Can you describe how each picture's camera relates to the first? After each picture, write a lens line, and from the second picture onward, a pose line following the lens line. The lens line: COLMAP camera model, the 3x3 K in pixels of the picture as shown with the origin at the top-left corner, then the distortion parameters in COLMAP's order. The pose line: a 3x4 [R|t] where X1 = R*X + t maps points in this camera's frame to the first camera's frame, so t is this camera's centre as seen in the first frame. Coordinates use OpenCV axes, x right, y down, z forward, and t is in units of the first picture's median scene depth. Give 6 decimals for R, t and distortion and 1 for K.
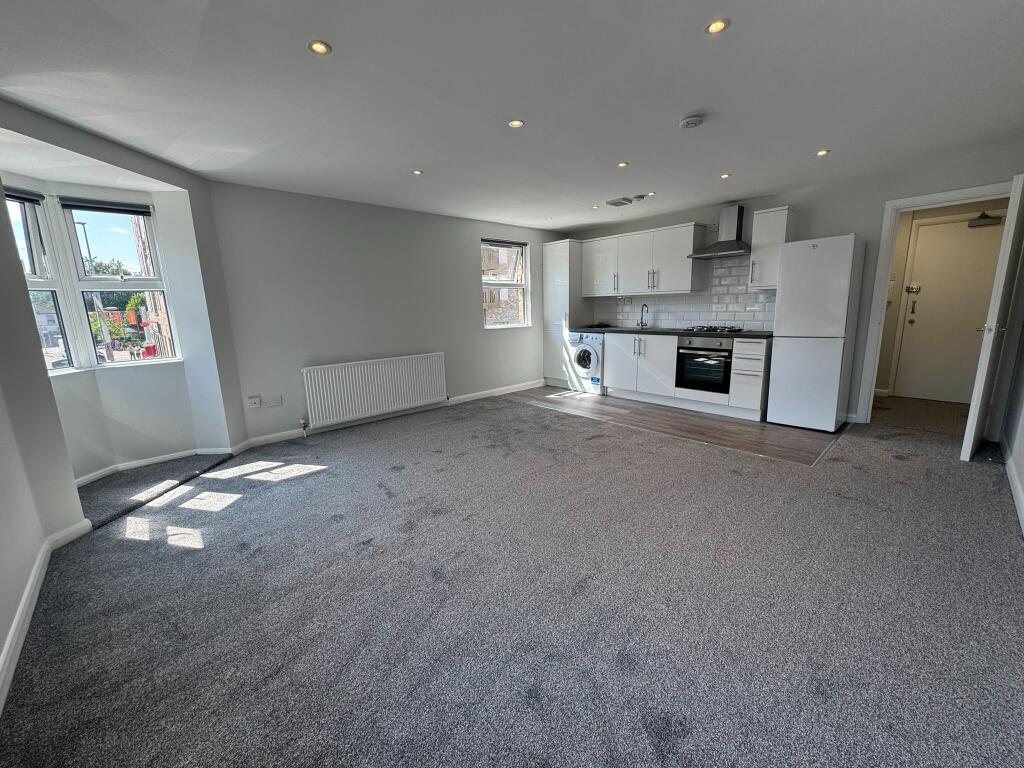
lens RADIAL K [[408.8, 0, 512.0], [0, 408.8, 384.0], [0, 0, 1]] dist [-0.001341, 0.000092]
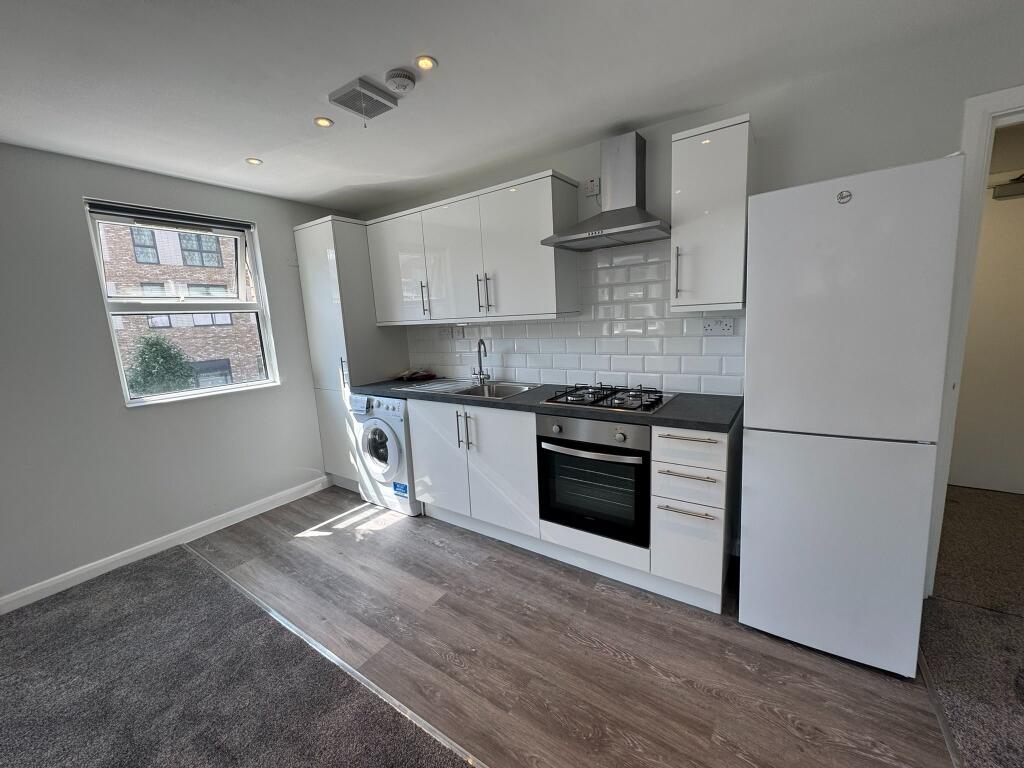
lens RADIAL K [[408.8, 0, 512.0], [0, 408.8, 384.0], [0, 0, 1]] dist [-0.001341, 0.000092]
pose [[0.972687, -0.060055, 0.224218, 0.260663], [0.067629, 0.997365, -0.026248, -0.130894], [-0.222051, 0.040695, 0.974185, 0.520246]]
